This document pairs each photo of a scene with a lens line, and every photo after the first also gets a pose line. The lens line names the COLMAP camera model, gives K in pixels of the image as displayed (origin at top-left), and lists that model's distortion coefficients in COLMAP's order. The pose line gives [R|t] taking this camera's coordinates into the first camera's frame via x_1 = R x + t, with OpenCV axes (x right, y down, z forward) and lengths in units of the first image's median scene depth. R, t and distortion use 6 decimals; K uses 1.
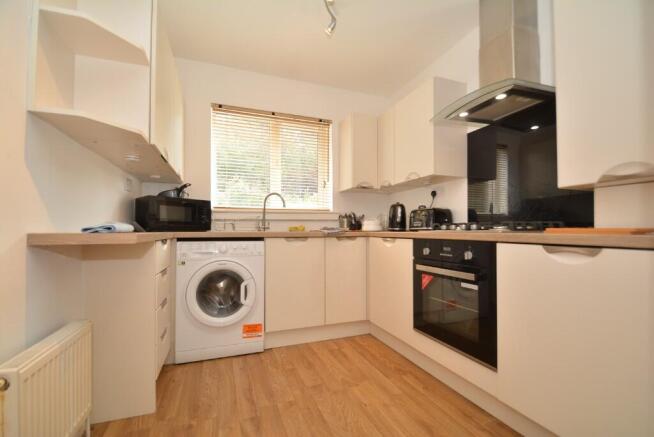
lens RADIAL K [[299.0, 0, 327.1], [0, 299.0, 226.2], [0, 0, 1]] dist [0.000127, 0.000004]
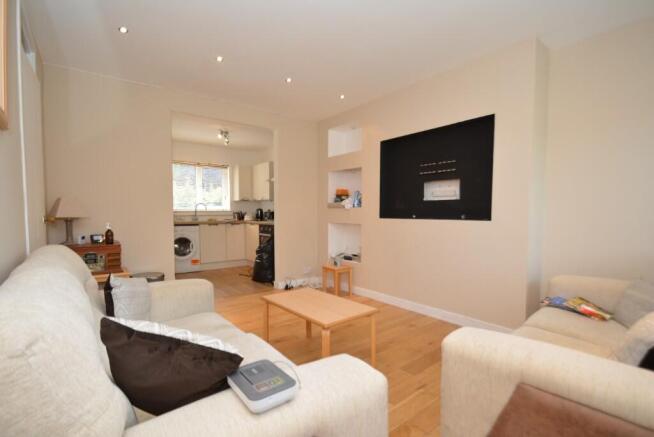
lens RADIAL K [[299.0, 0, 327.1], [0, 299.0, 226.2], [0, 0, 1]] dist [0.000127, 0.000004]
pose [[0.952303, -0.014030, 0.304832, 0.031381], [-0.003956, 0.998291, 0.058306, -0.078246], [-0.305130, -0.056731, 0.950620, -1.384706]]
